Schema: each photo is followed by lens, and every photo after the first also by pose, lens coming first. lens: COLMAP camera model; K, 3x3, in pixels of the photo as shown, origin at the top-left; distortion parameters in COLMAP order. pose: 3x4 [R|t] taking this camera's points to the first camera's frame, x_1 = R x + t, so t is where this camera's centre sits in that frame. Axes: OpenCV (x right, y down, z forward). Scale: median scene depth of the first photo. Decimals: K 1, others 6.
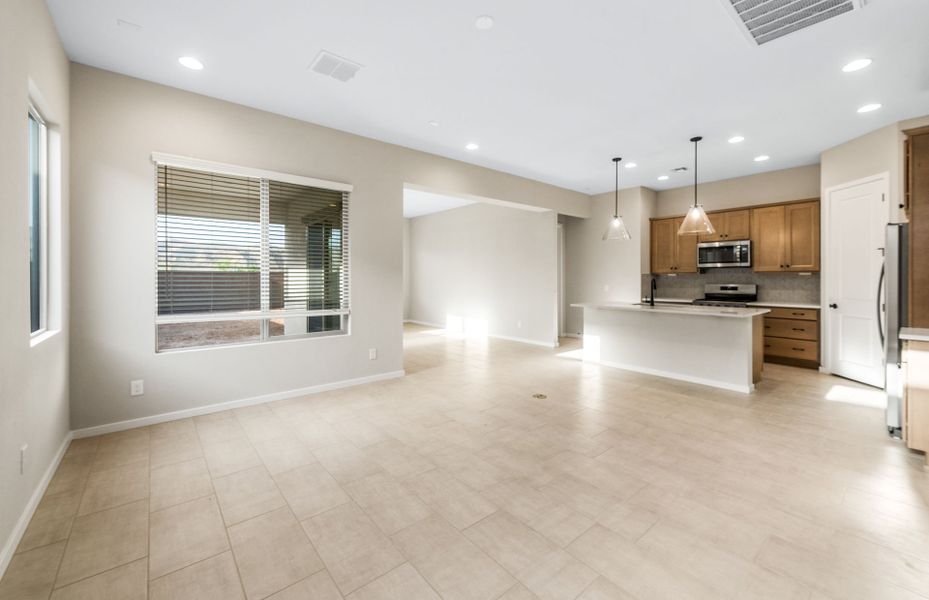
lens RADIAL K [[374.9, 0, 470.9], [0, 374.9, 280.1], [0, 0, 1]] dist [0.001088, 0.000141]
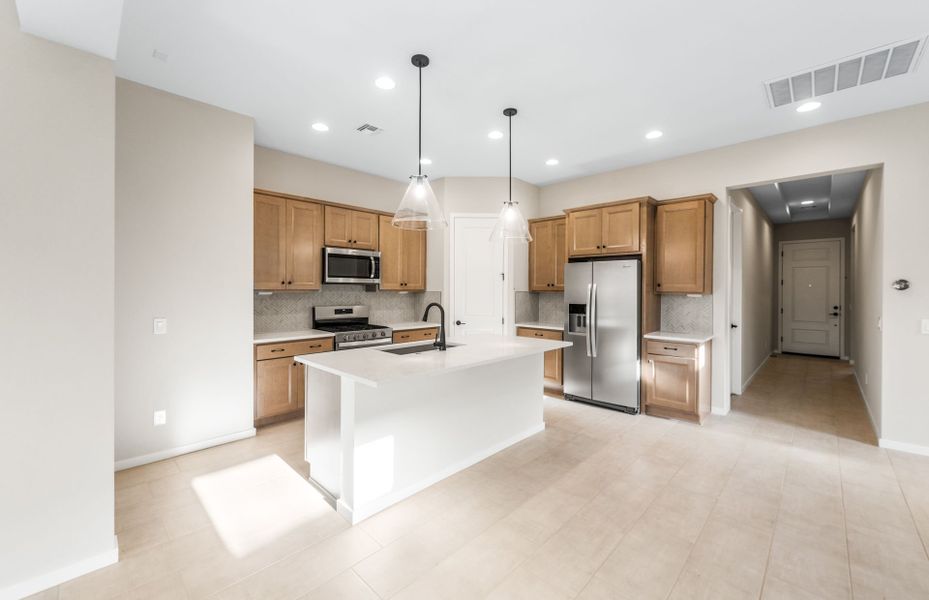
lens RADIAL K [[371.1, 0, 466.3], [0, 371.1, 289.5], [0, 0, 1]] dist [0.000334, 0.000126]
pose [[-0.100080, 0.000819, 0.994979, -0.110667], [0.002337, 0.999997, -0.000588, -0.028760], [-0.994977, 0.002266, -0.100081, 1.152709]]
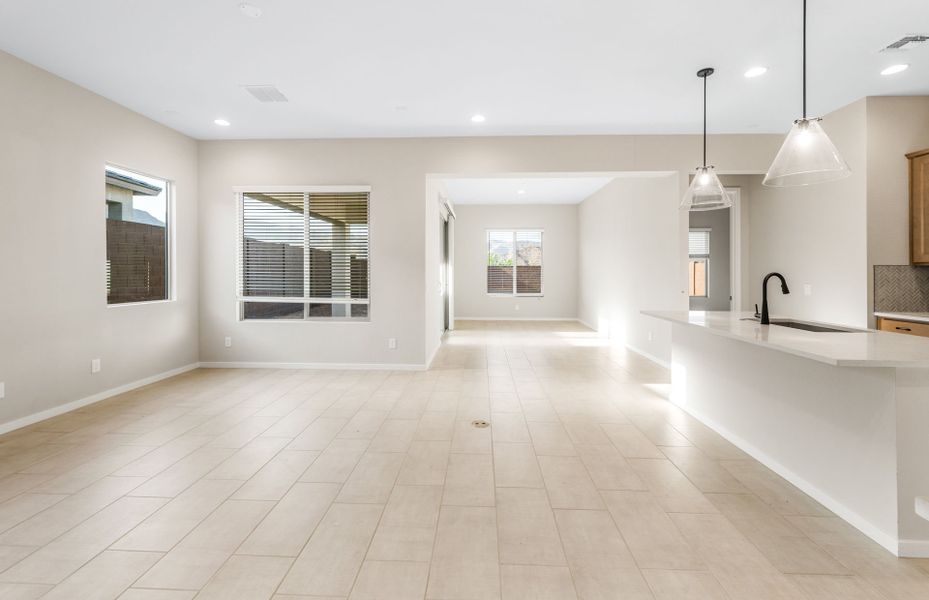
lens RADIAL K [[387.2, 0, 465.9], [0, 387.2, 274.6], [0, 0, 1]] dist [0.000024, -0.000040]
pose [[0.735601, 0.009899, -0.677343, 0.613350], [-0.008104, 0.999950, 0.005812, -0.003113], [0.677367, 0.001214, 0.735645, 0.341105]]
